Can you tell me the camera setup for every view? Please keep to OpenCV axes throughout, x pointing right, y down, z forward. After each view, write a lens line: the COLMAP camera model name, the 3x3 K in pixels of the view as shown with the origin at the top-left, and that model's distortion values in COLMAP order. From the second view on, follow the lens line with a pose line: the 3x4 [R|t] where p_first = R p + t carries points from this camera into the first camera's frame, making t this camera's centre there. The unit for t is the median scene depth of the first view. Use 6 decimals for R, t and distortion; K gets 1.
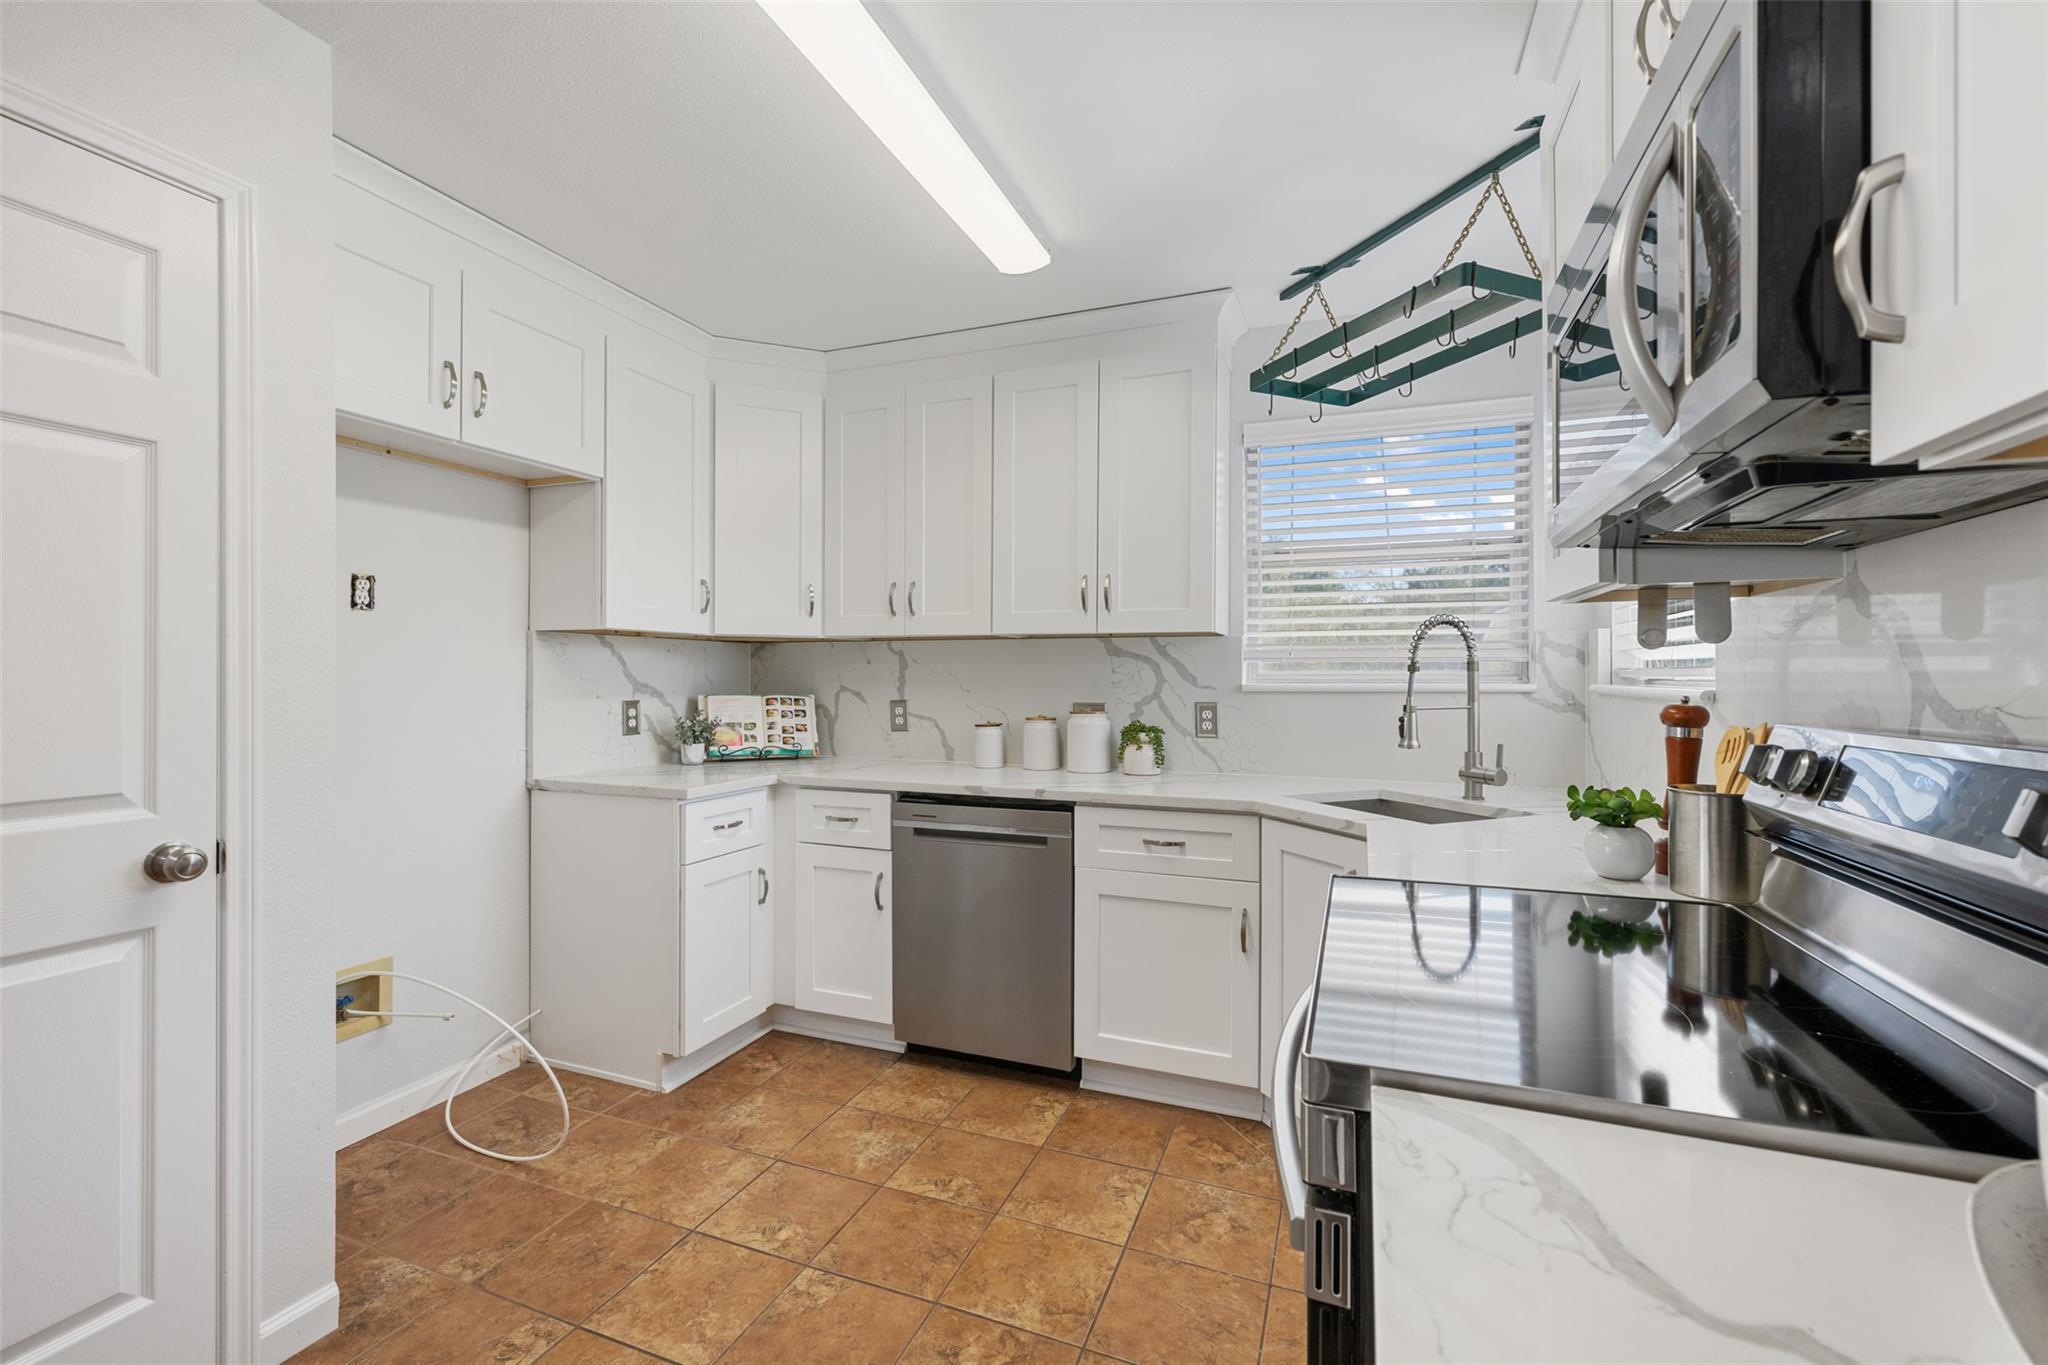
lens RADIAL K [[865.4, 0, 1017.0], [0, 865.4, 678.3], [0, 0, 1]] dist [0.001286, 0.000993]
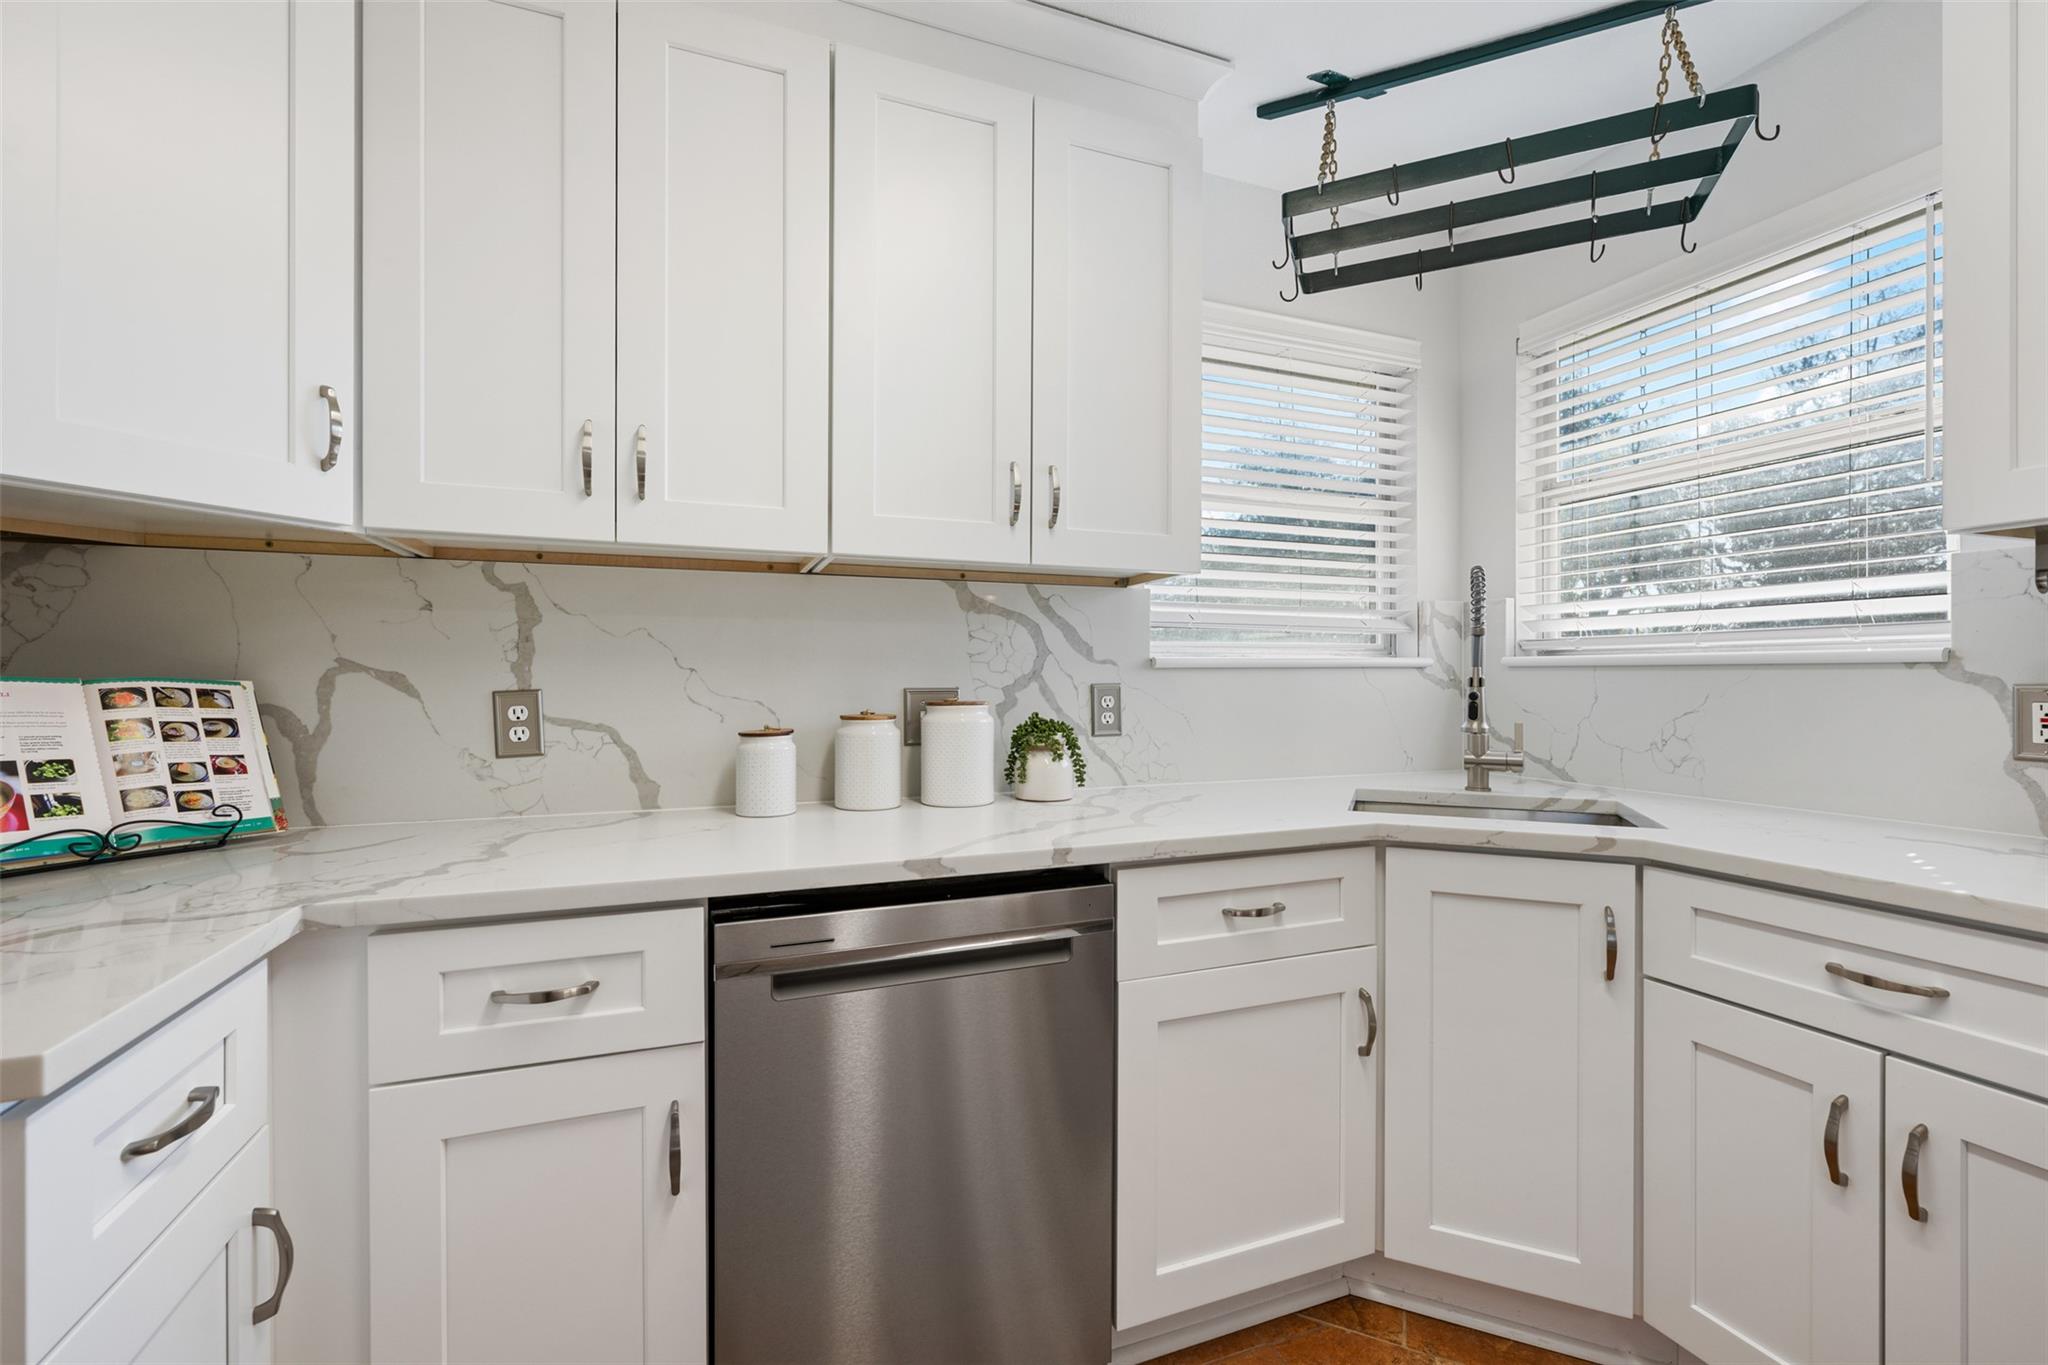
lens RADIAL K [[862.2, 0, 1024.0], [0, 862.2, 682.5], [0, 0, 1]] dist [-0.001360, 0.000167]
pose [[0.732668, -0.006437, 0.680556, -0.305081], [0.004145, 0.999979, 0.004995, 0.024145], [-0.680574, -0.000838, 0.732679, 0.575072]]
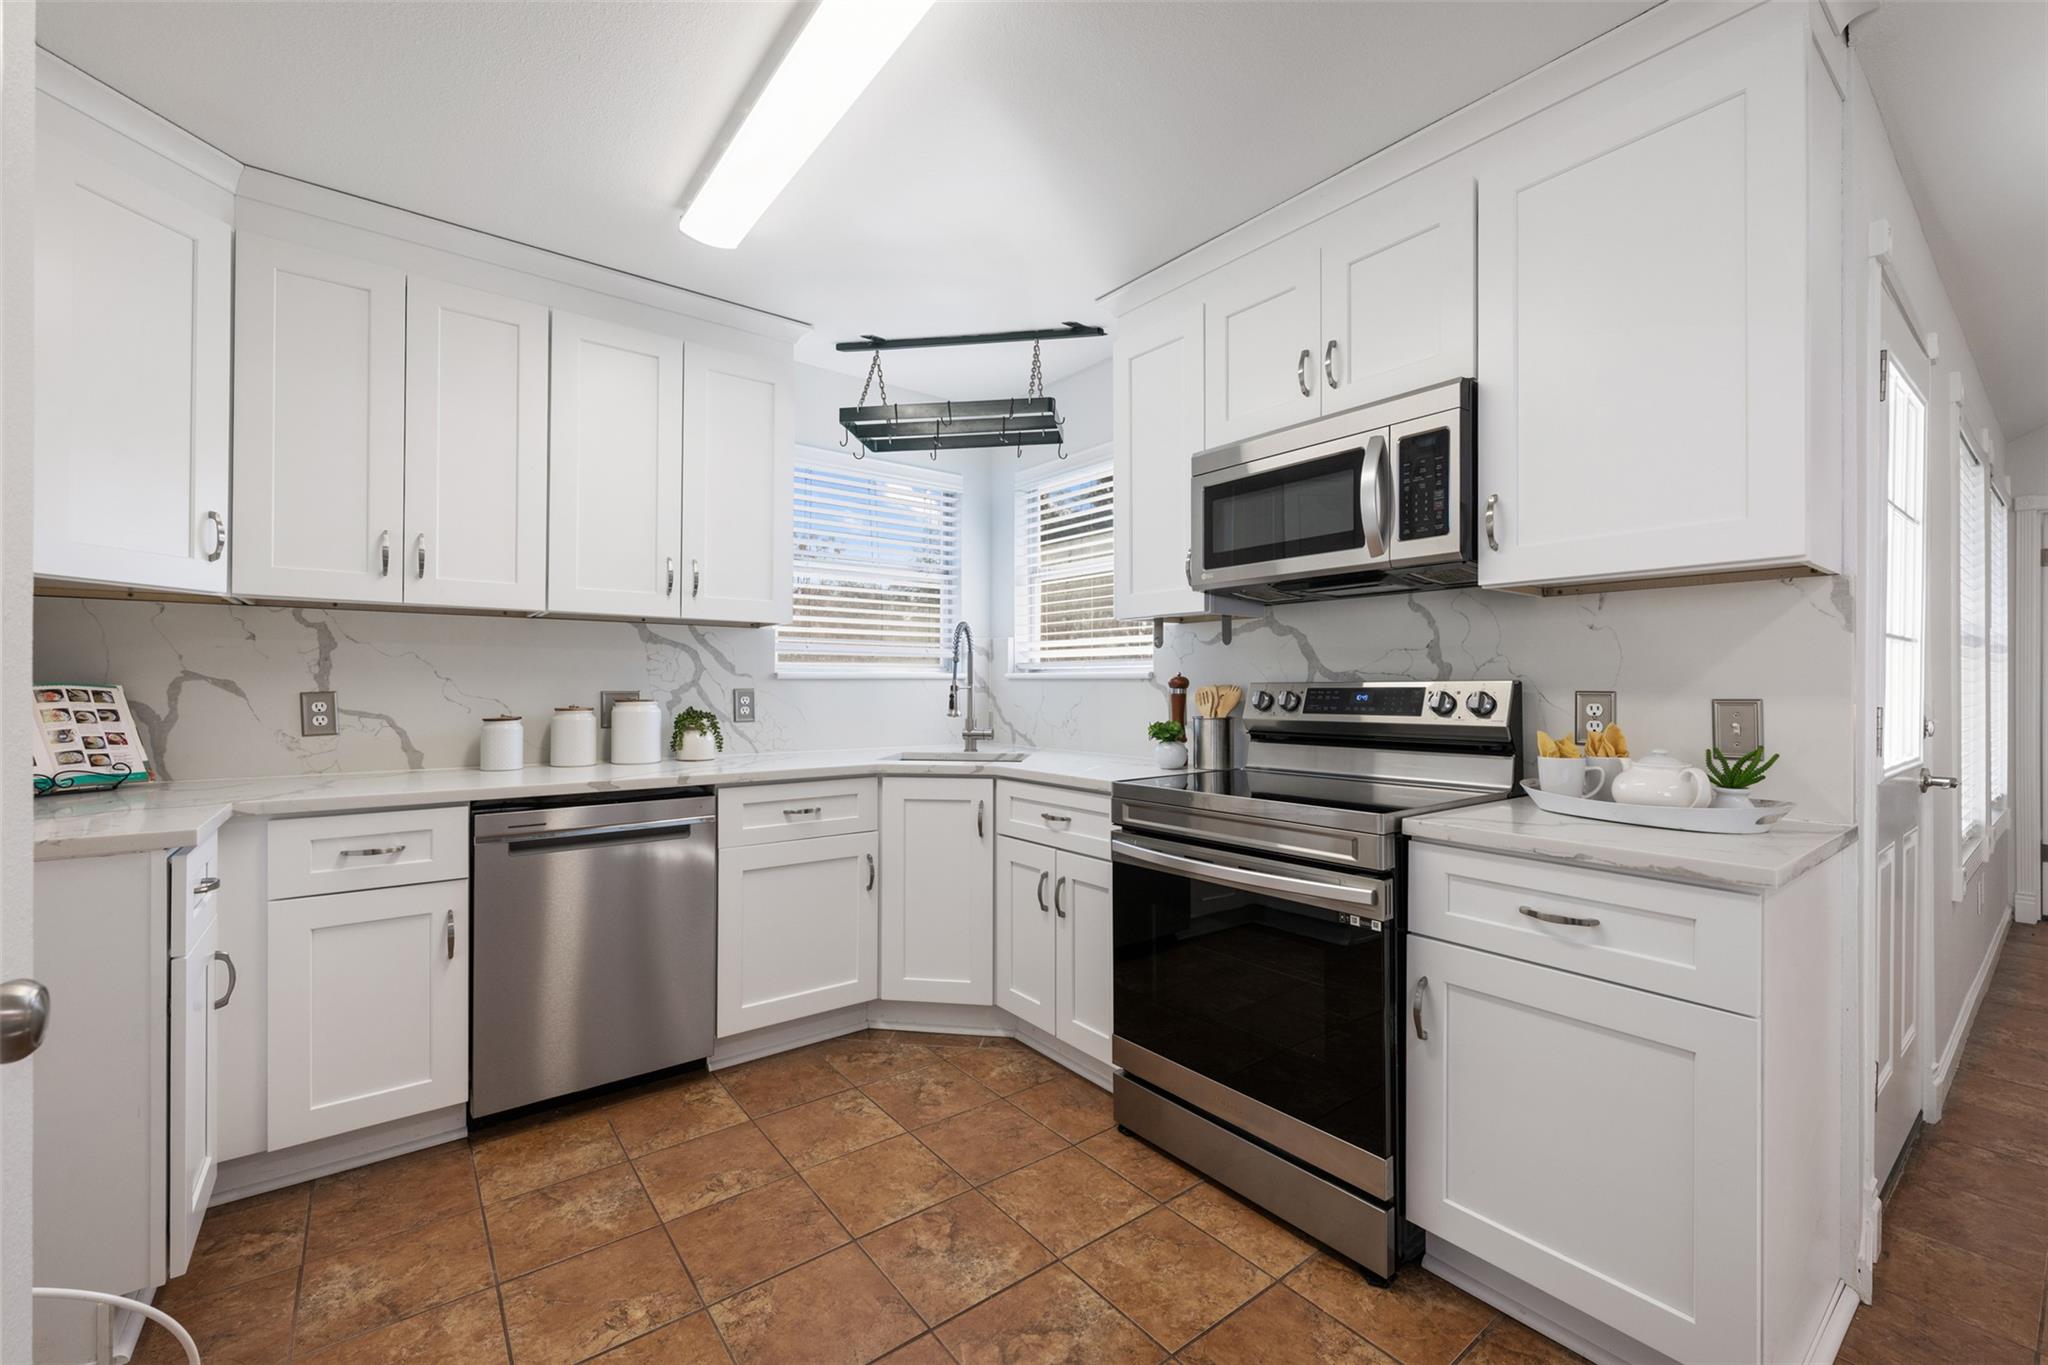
lens RADIAL K [[833.6, 0, 1024.0], [0, 833.6, 682.5], [0, 0, 1]] dist [-0.001149, 0.000363]
pose [[0.510359, 0.002075, 0.859959, -0.521421], [0.001362, 0.999994, -0.003221, 0.024747], [-0.859960, 0.002815, 0.510353, 0.179048]]
